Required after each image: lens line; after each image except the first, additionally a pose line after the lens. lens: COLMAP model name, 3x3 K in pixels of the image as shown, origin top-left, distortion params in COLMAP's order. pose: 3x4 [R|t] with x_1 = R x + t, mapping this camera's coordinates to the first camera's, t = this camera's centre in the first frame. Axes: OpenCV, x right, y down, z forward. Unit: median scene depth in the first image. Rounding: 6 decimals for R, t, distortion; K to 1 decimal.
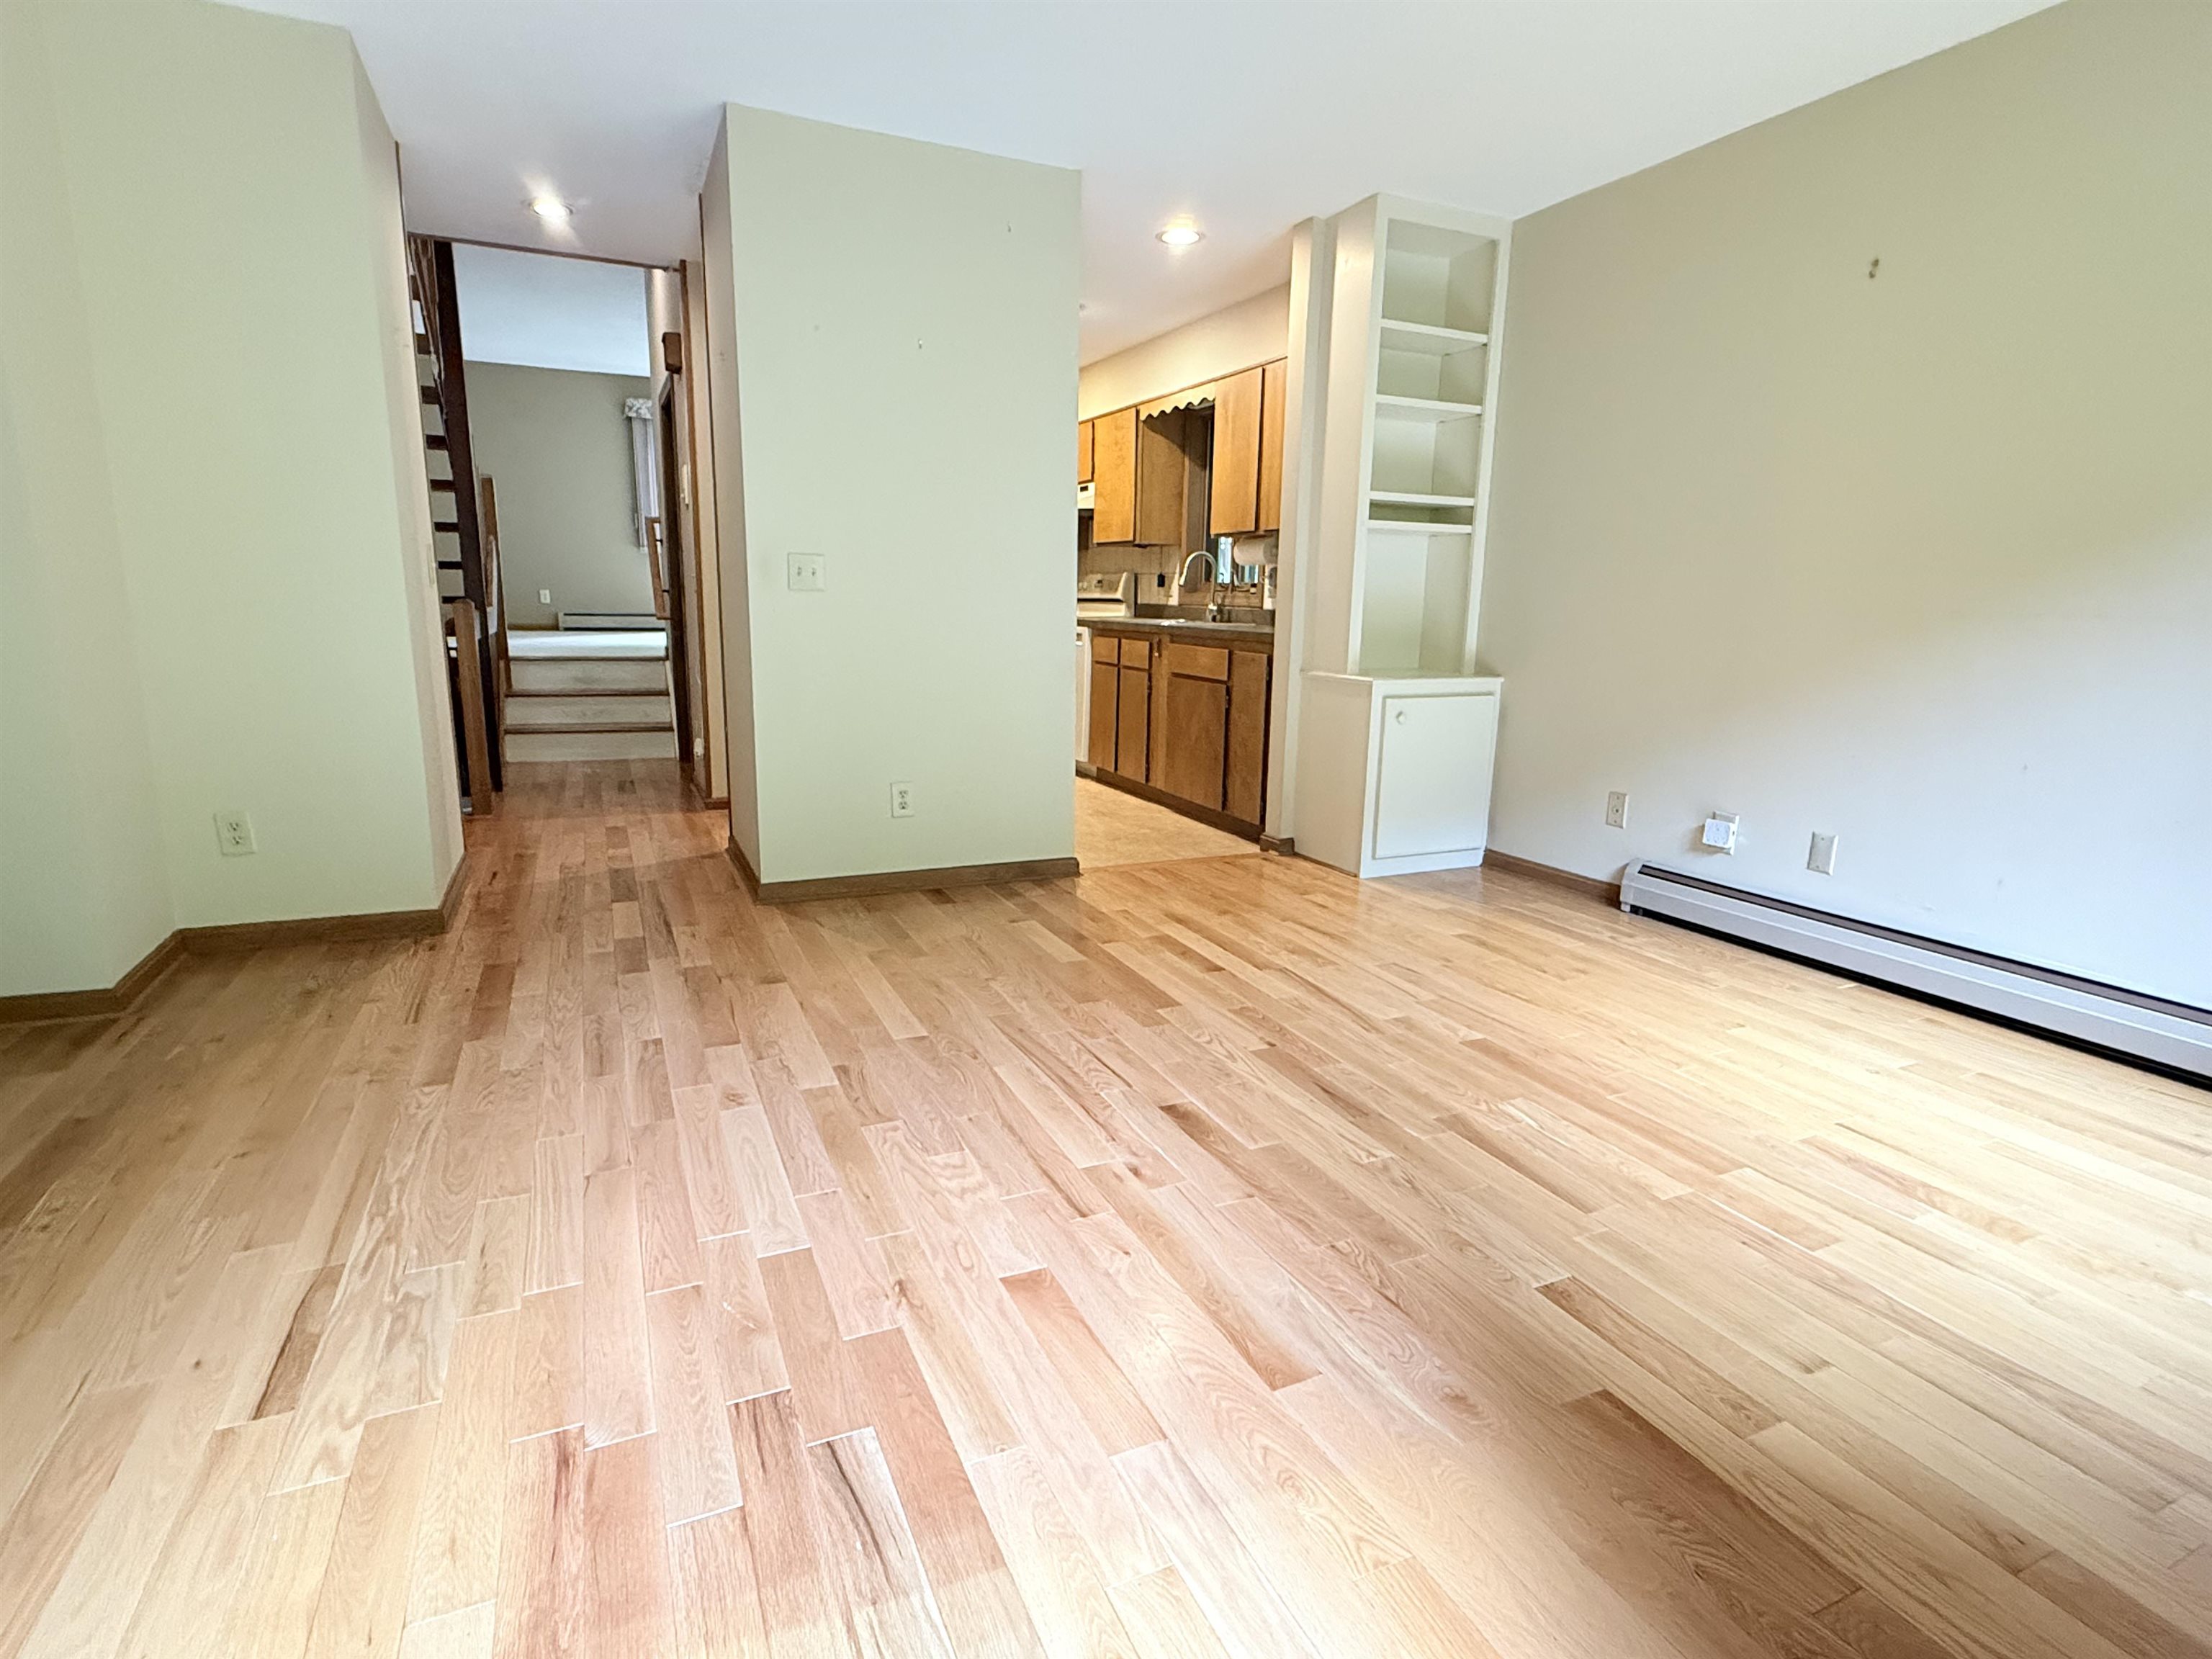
lens RADIAL K [[1126.2, 0, 1106.0], [0, 1126.2, 829.5], [0, 0, 1]] dist [0.002315, -0.001001]
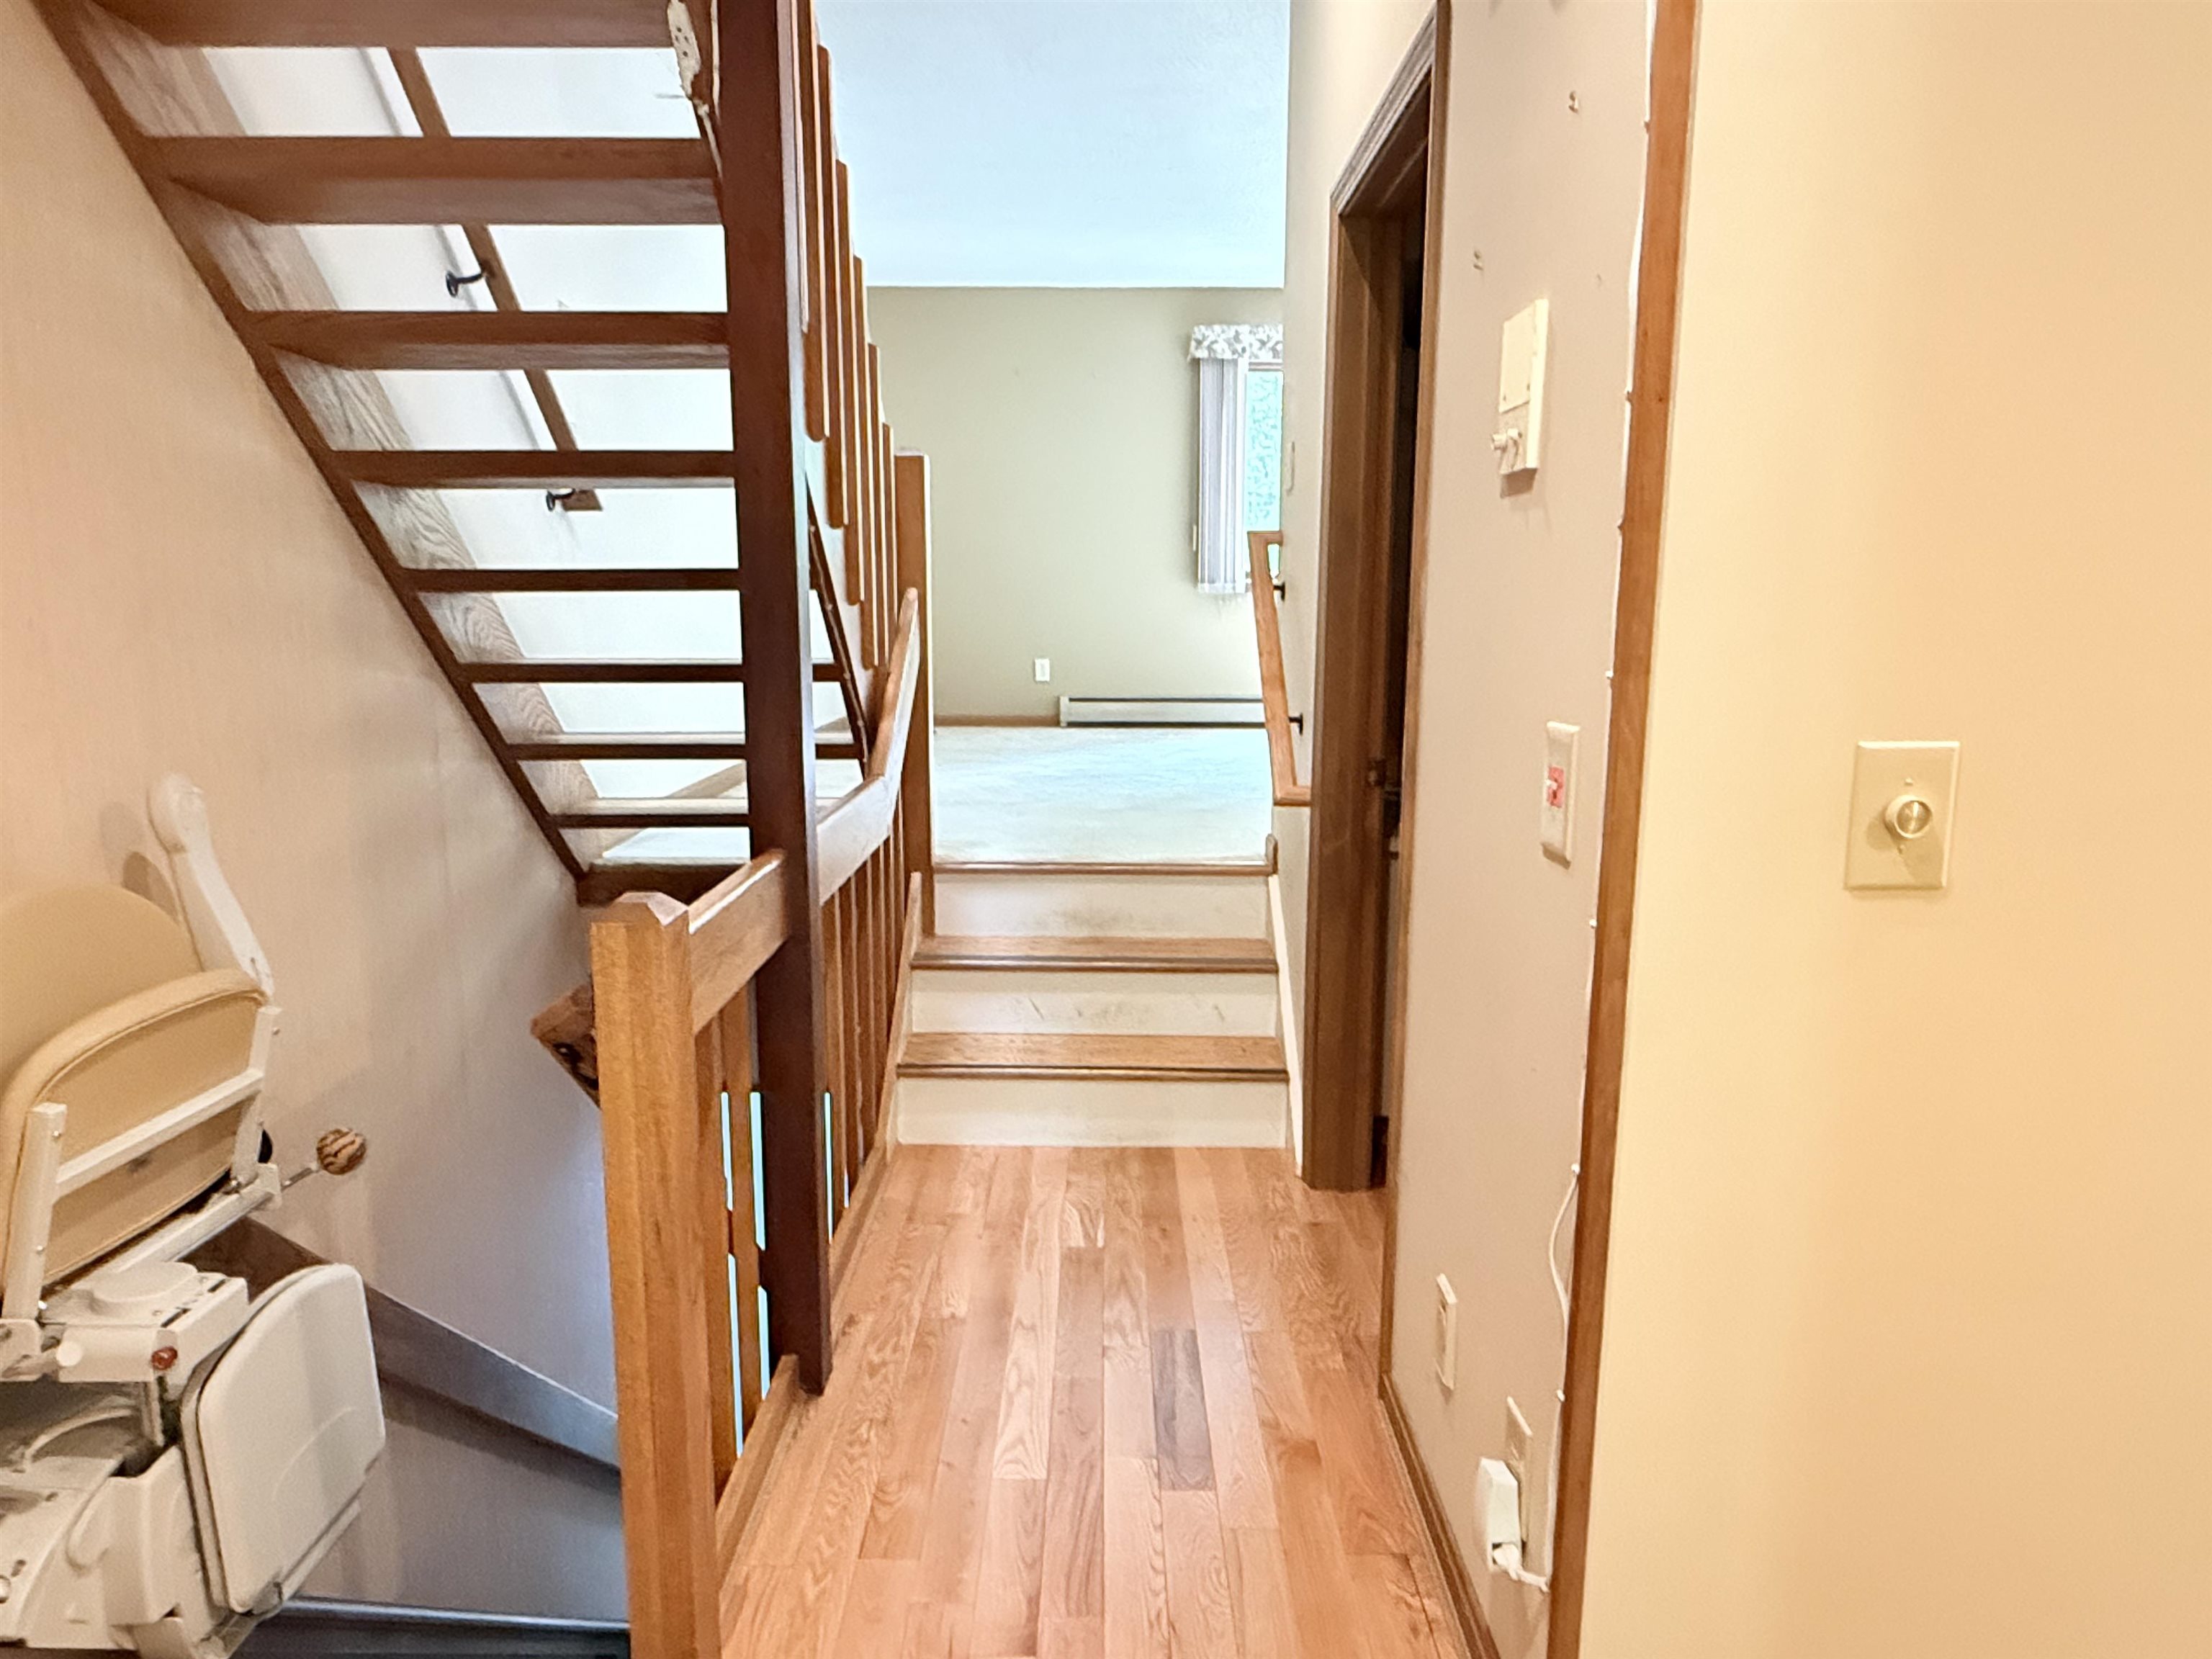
lens RADIAL K [[1371.0, 0, 1106.0], [0, 1371.0, 829.5], [0, 0, 1]] dist [0.000044, -0.001053]
pose [[0.911013, 0.049967, -0.409339, -0.432312], [-0.069775, 0.996997, -0.033587, -0.260769], [0.406432, 0.059159, 0.911764, 0.929980]]
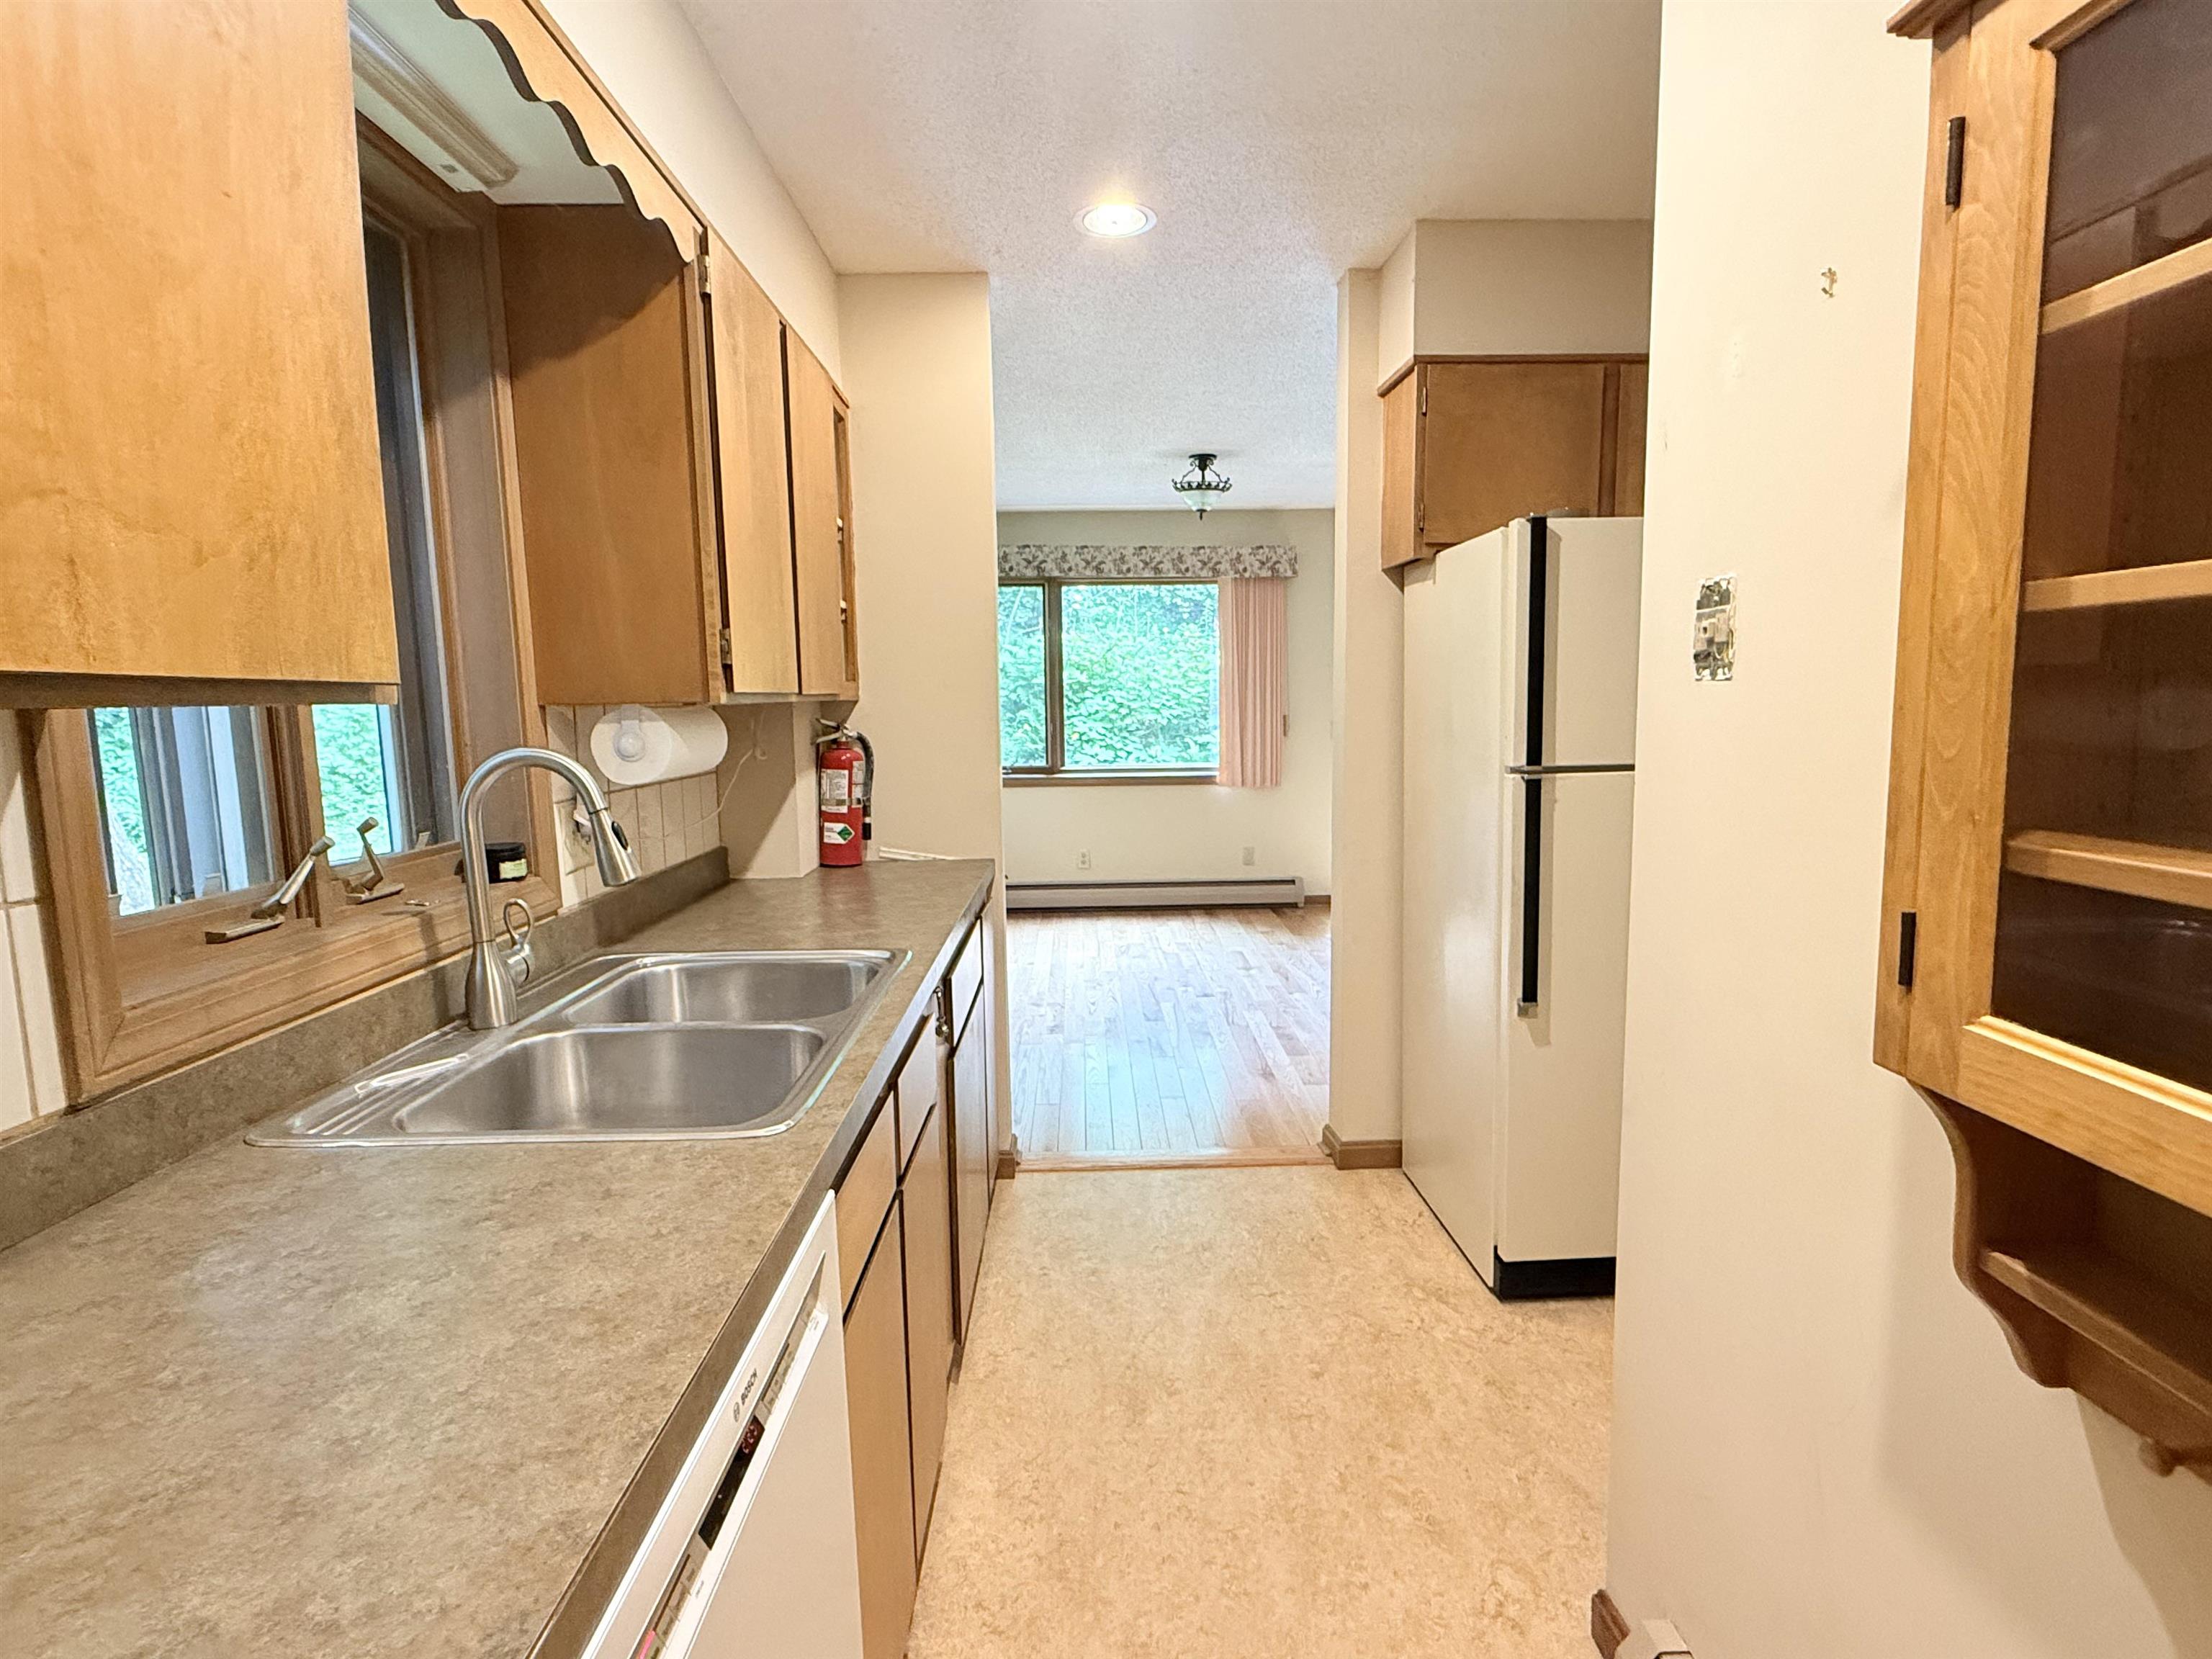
lens RADIAL K [[1126.2, 0, 1106.0], [0, 1126.2, 829.5], [0, 0, 1]] dist [0.002315, -0.001001]
pose [[-0.918959, -0.046324, 0.391622, -0.190451], [0.082563, 0.948467, 0.305931, -0.437630], [-0.385613, 0.313471, -0.867778, 1.742029]]
